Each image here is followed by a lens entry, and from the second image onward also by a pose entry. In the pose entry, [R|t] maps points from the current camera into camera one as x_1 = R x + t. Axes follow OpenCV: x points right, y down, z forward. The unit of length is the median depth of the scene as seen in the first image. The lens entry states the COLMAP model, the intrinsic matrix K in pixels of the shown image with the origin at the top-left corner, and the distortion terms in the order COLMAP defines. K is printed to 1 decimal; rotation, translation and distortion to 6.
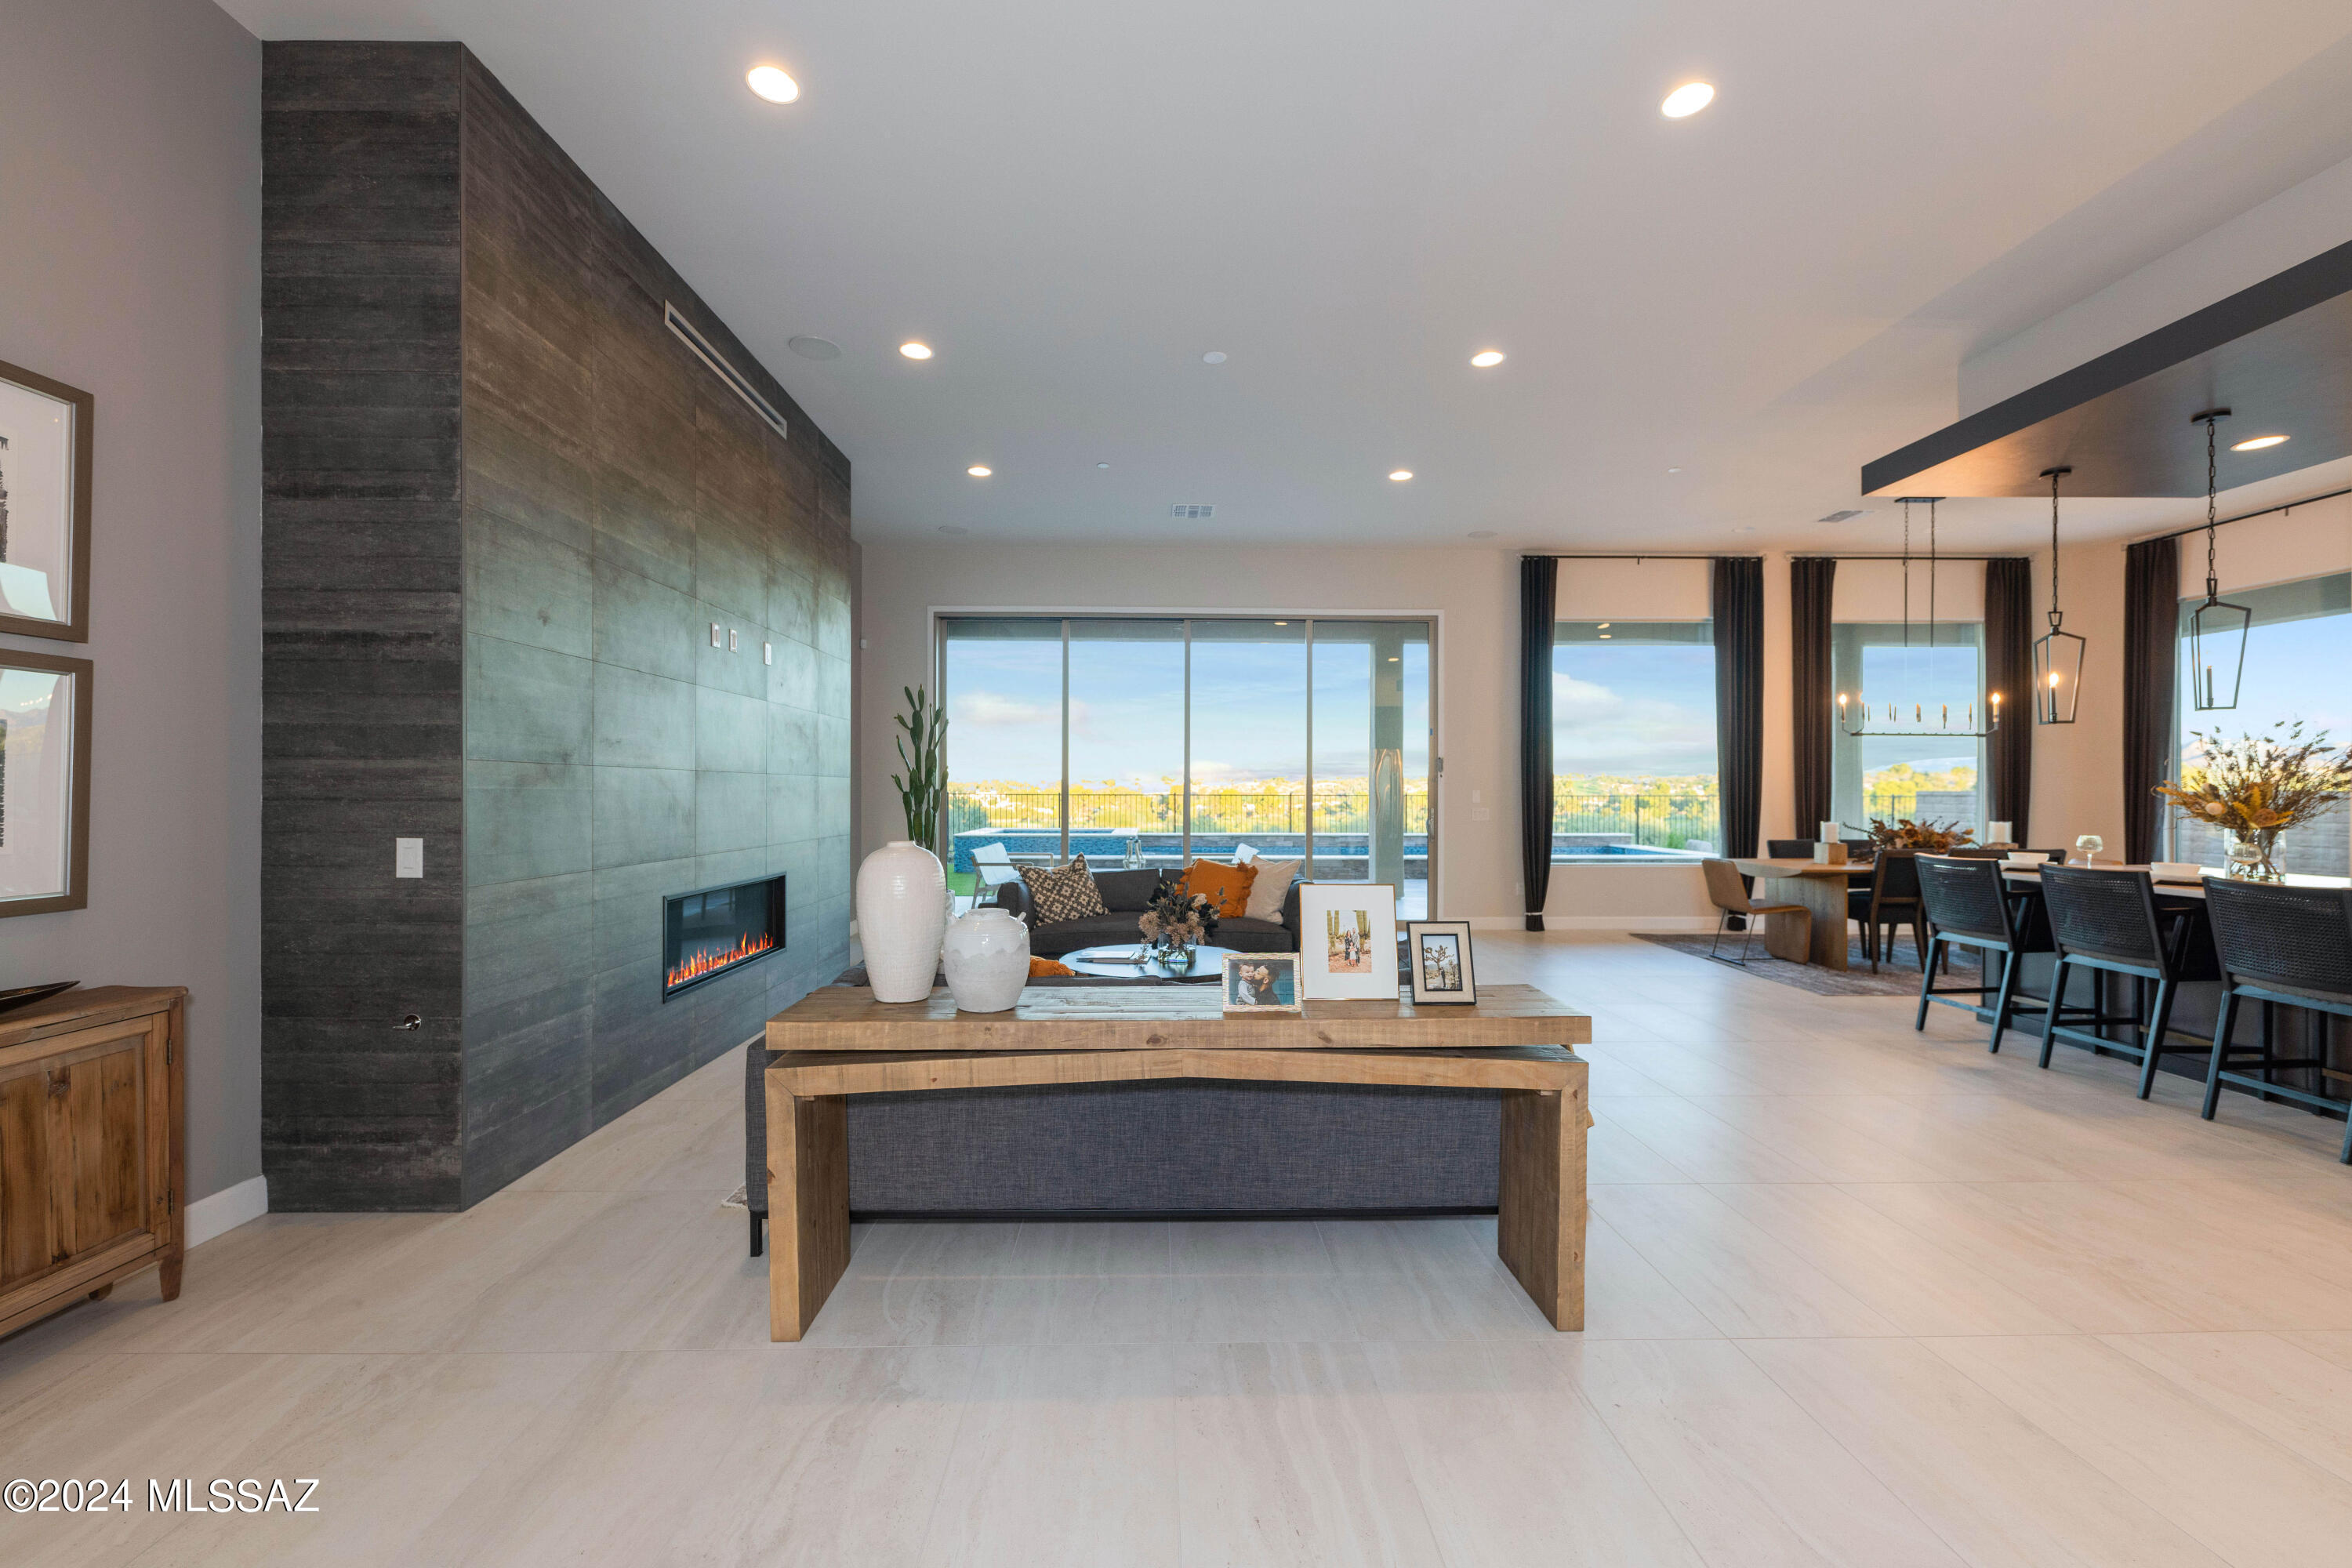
lens RADIAL K [[938.5, 0, 1183.0], [0, 938.5, 796.1], [0, 0, 1]] dist [0.001212, -0.000694]
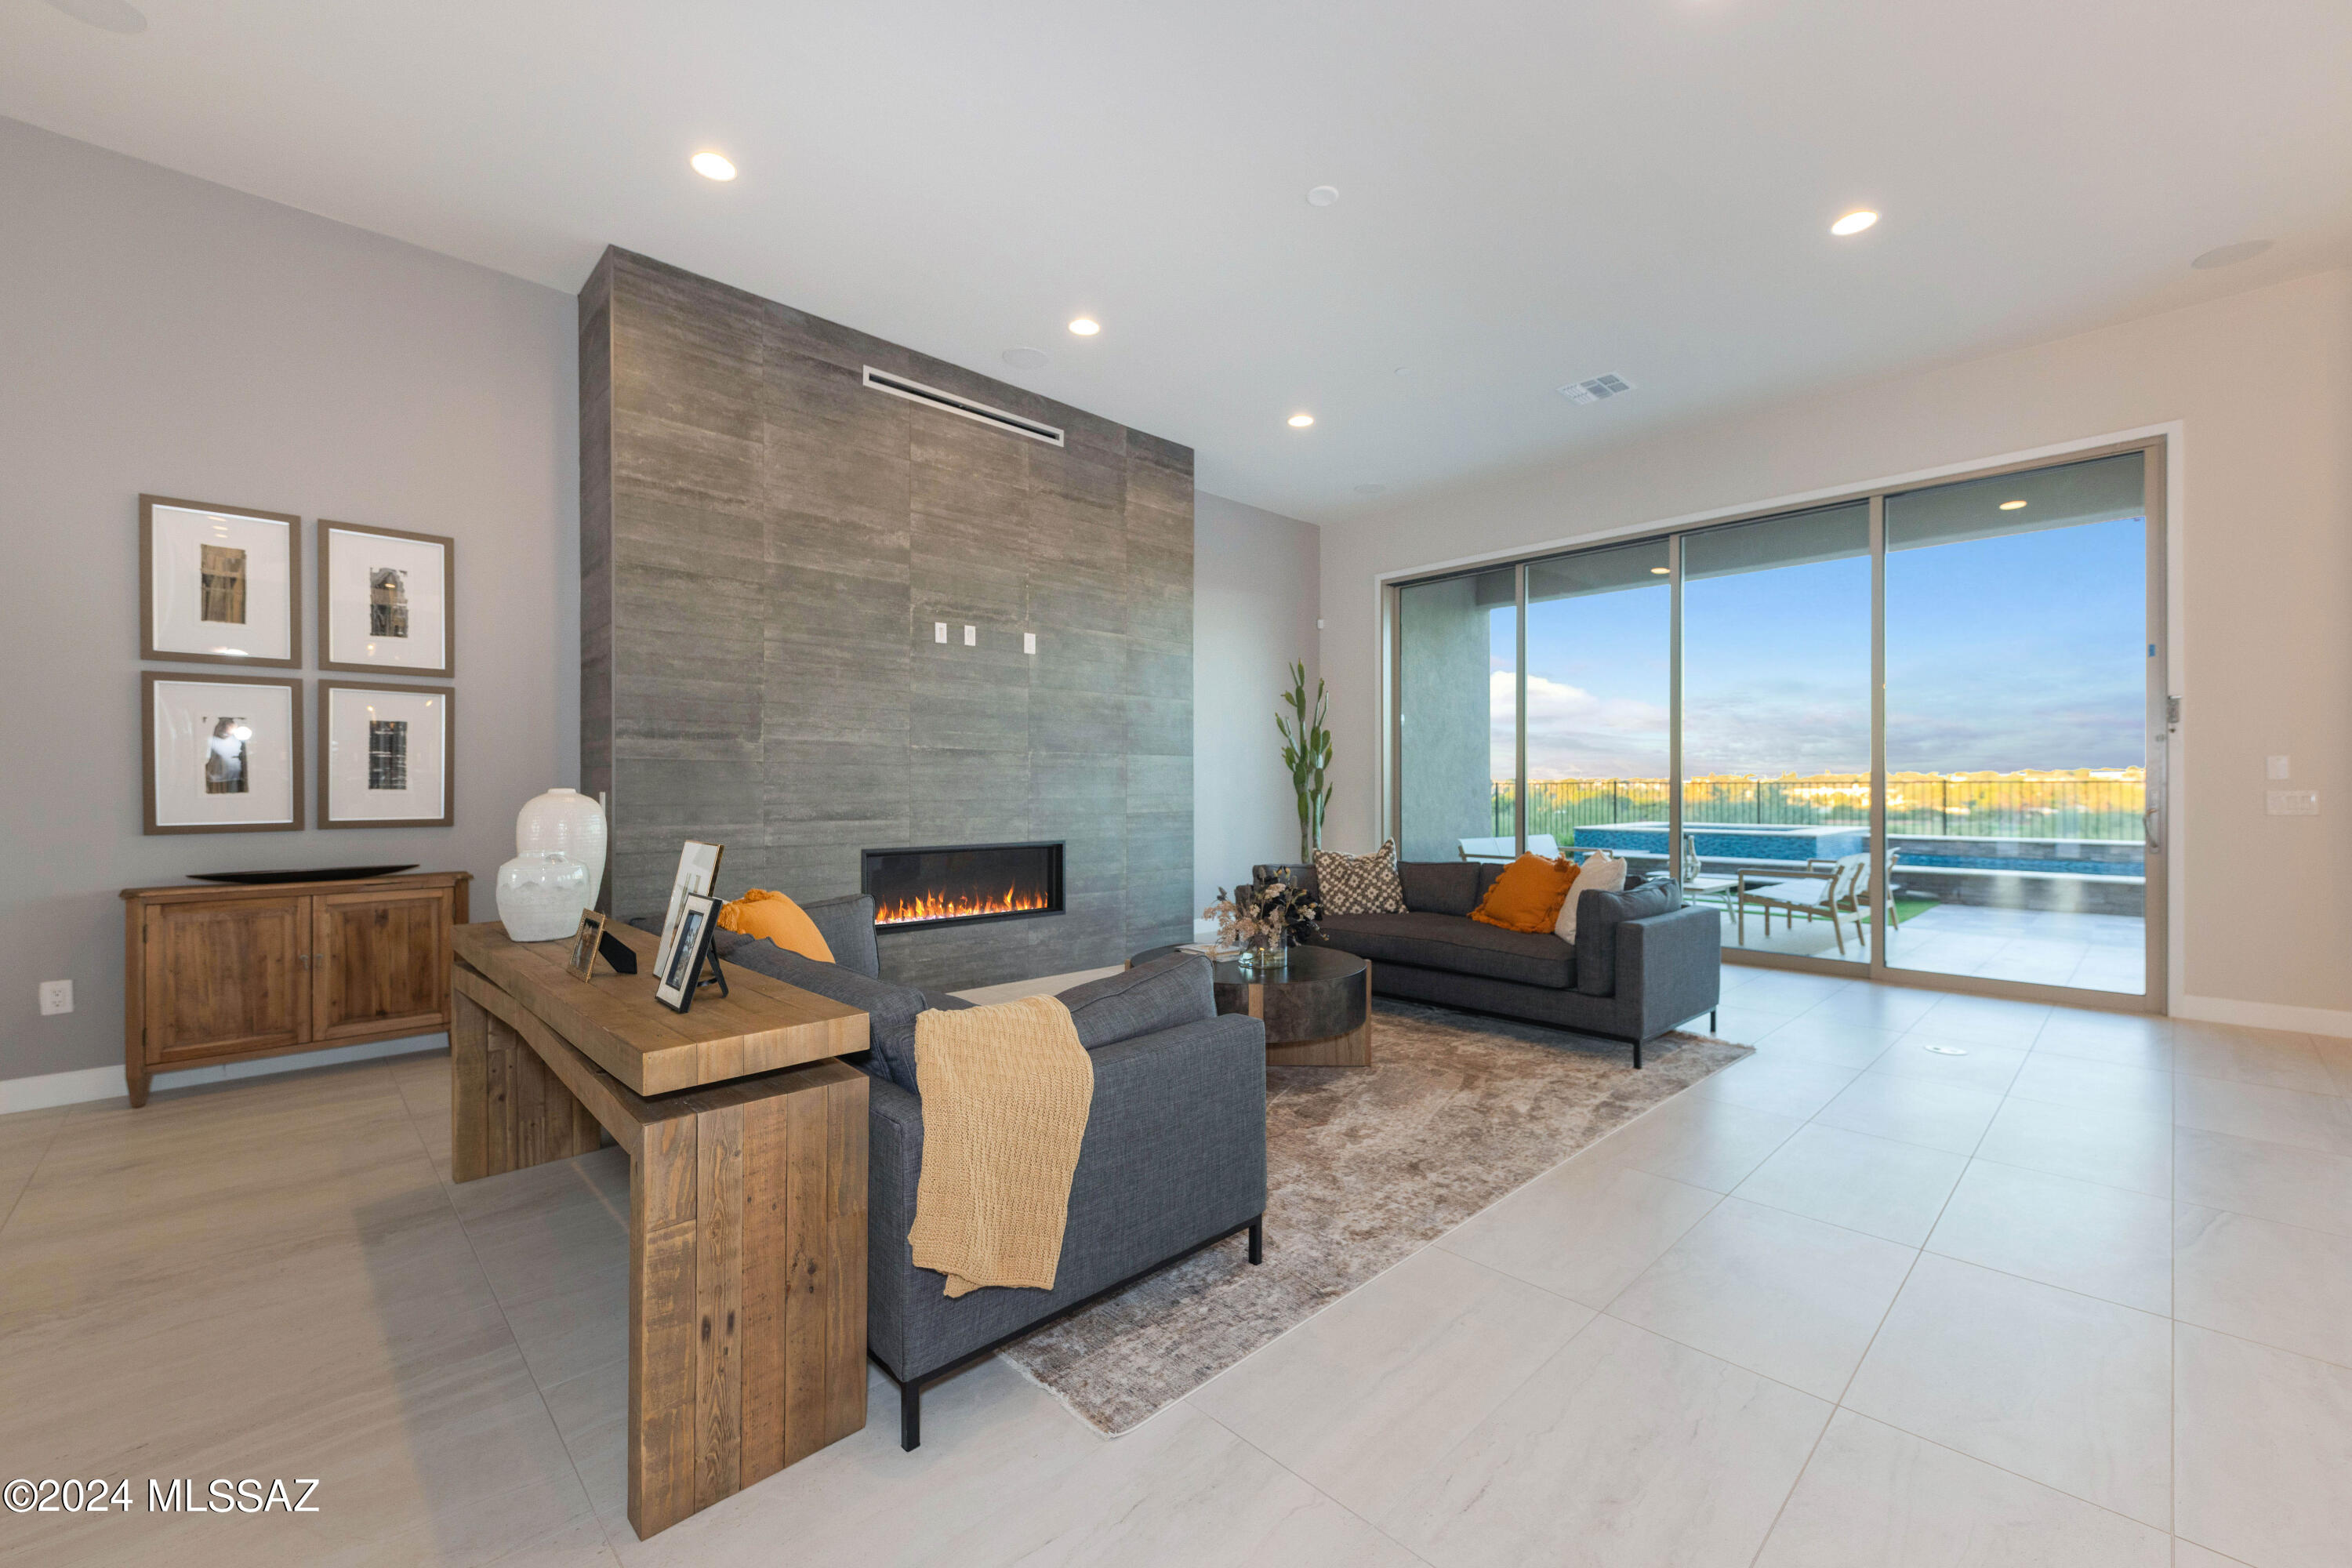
lens RADIAL K [[952.3, 0, 1176.0], [0, 952.3, 784.0], [0, 0, 1]] dist [0.012077, 0.000116]
pose [[0.680566, -0.001236, -0.732686, 0.710715], [-0.002736, 0.999987, -0.004229, 0.027970], [0.732682, 0.004882, 0.680554, 0.494089]]
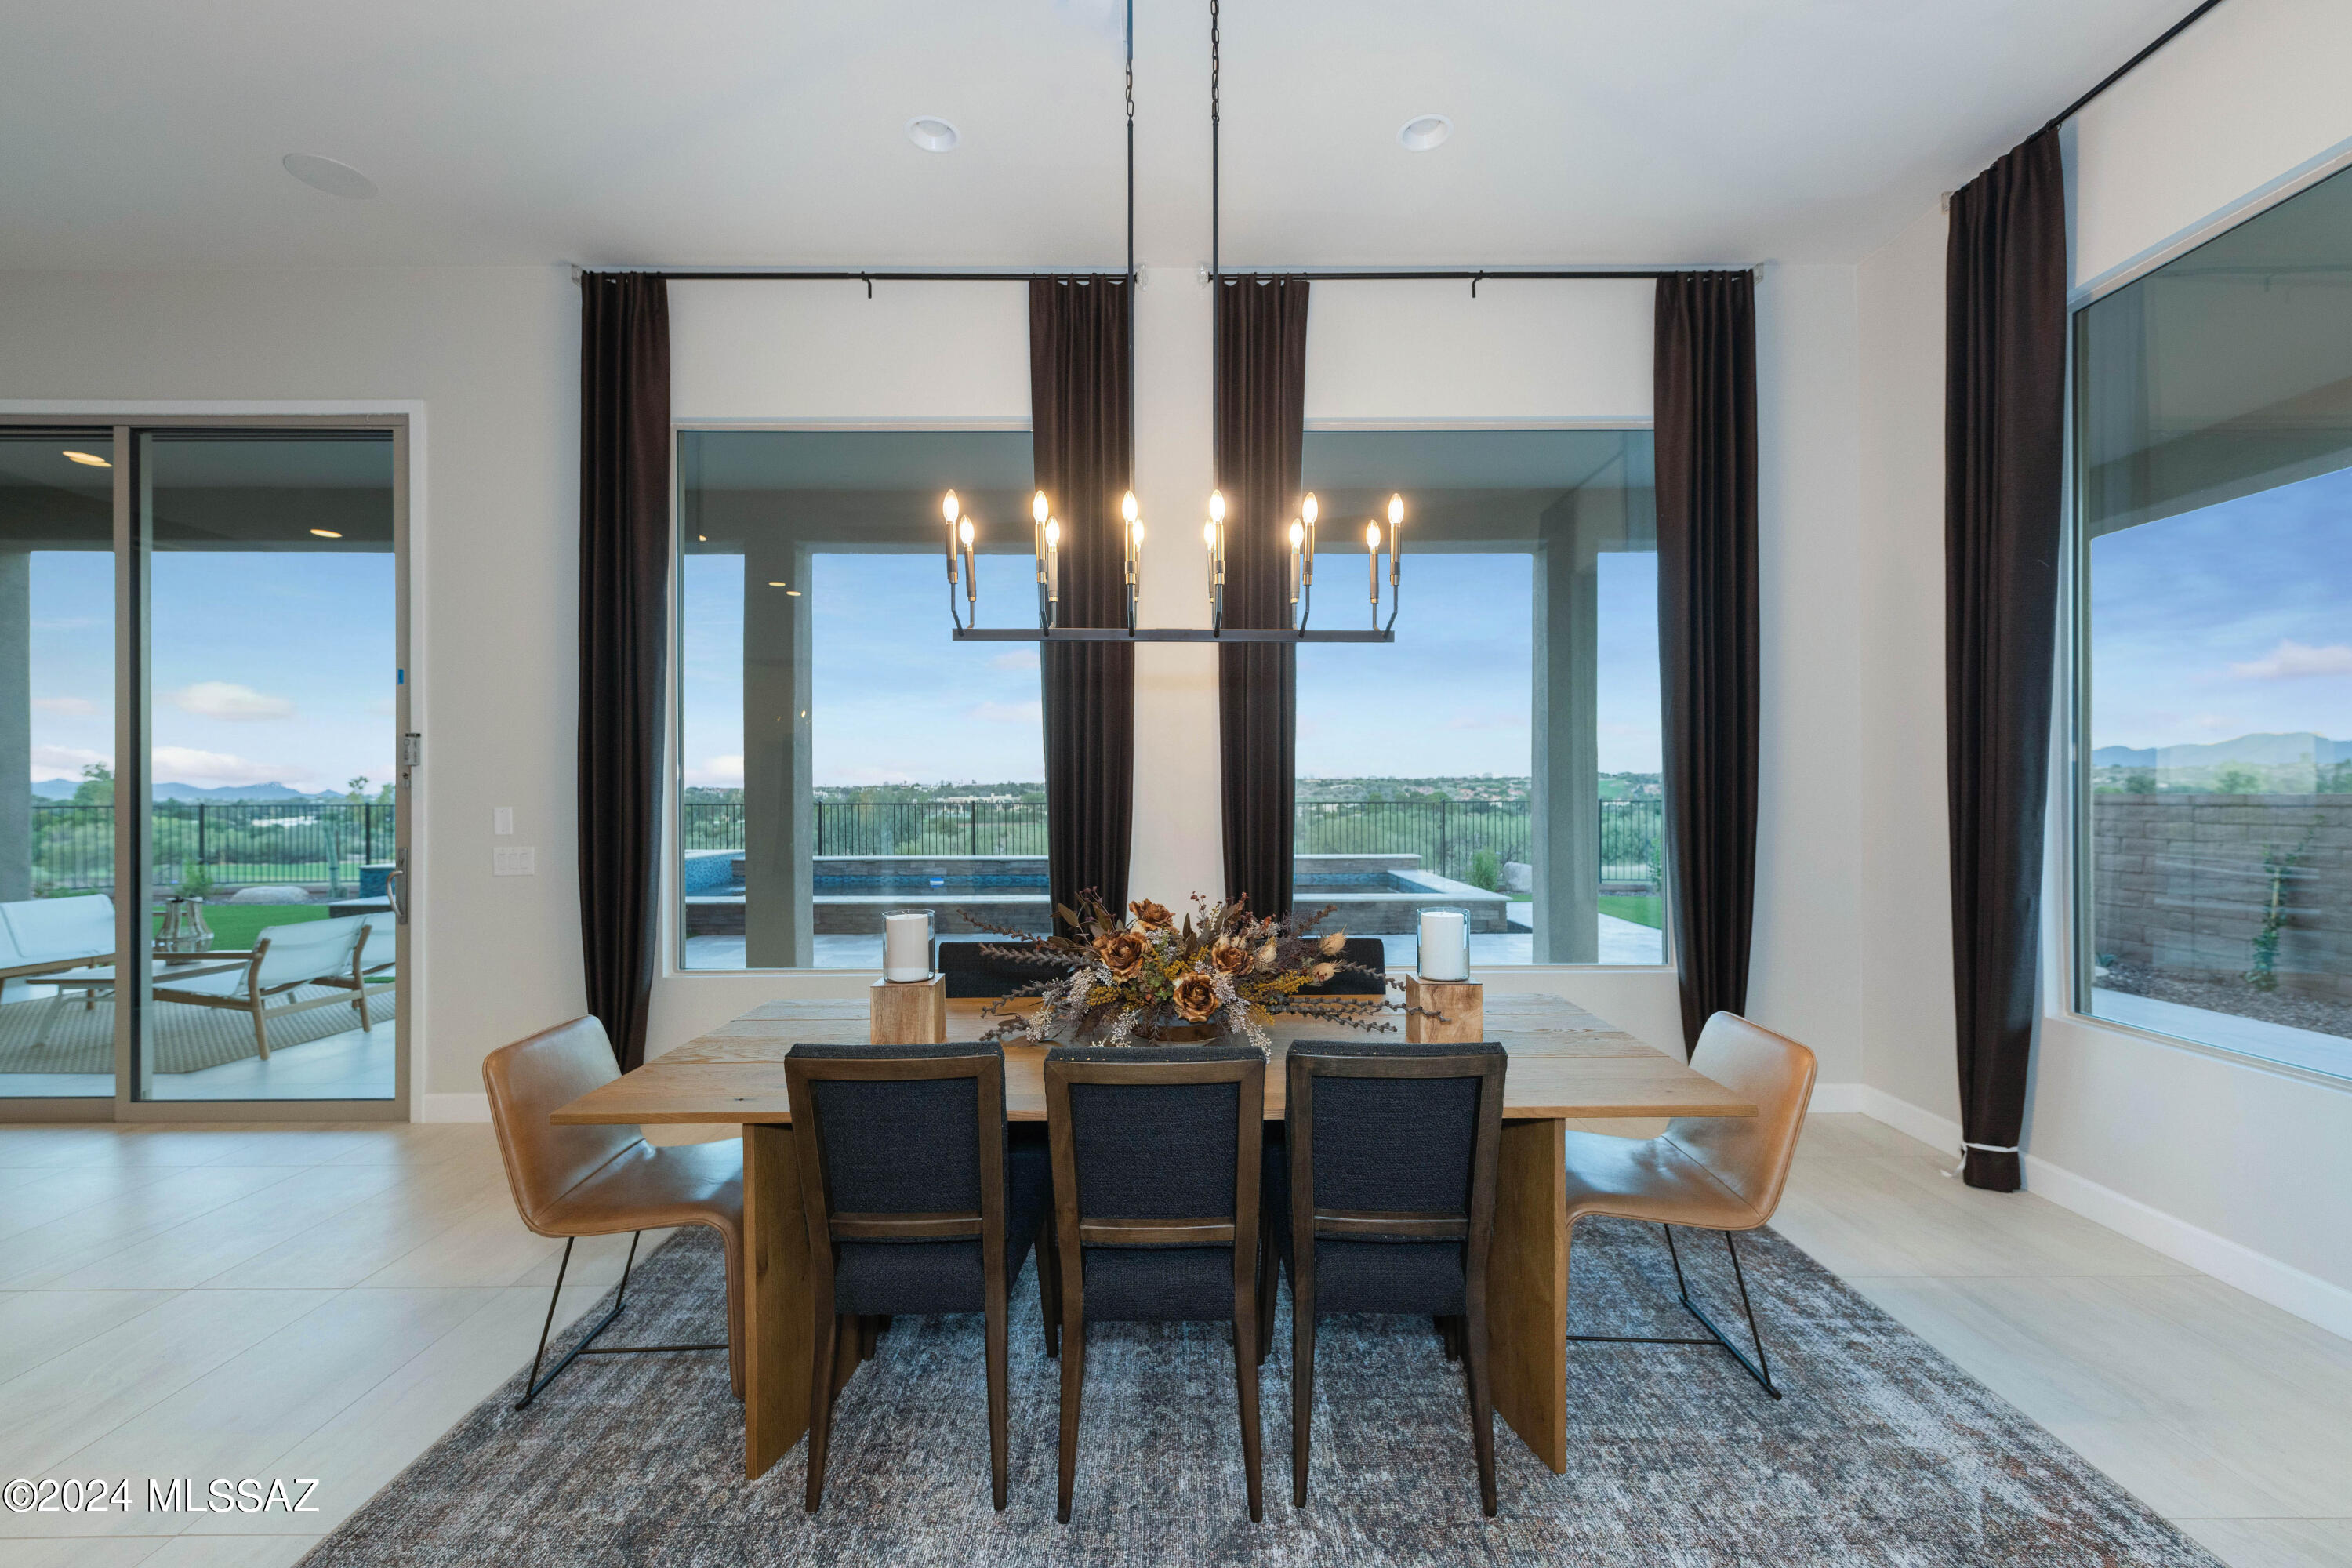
lens RADIAL K [[952.3, 0, 1176.0], [0, 952.3, 784.0], [0, 0, 1]] dist [0.012077, 0.000116]
pose [[0.999400, -0.001721, -0.034591, 1.620590], [0.001399, 0.999956, -0.009322, -0.036079], [0.034606, 0.009268, 0.999358, 1.389425]]
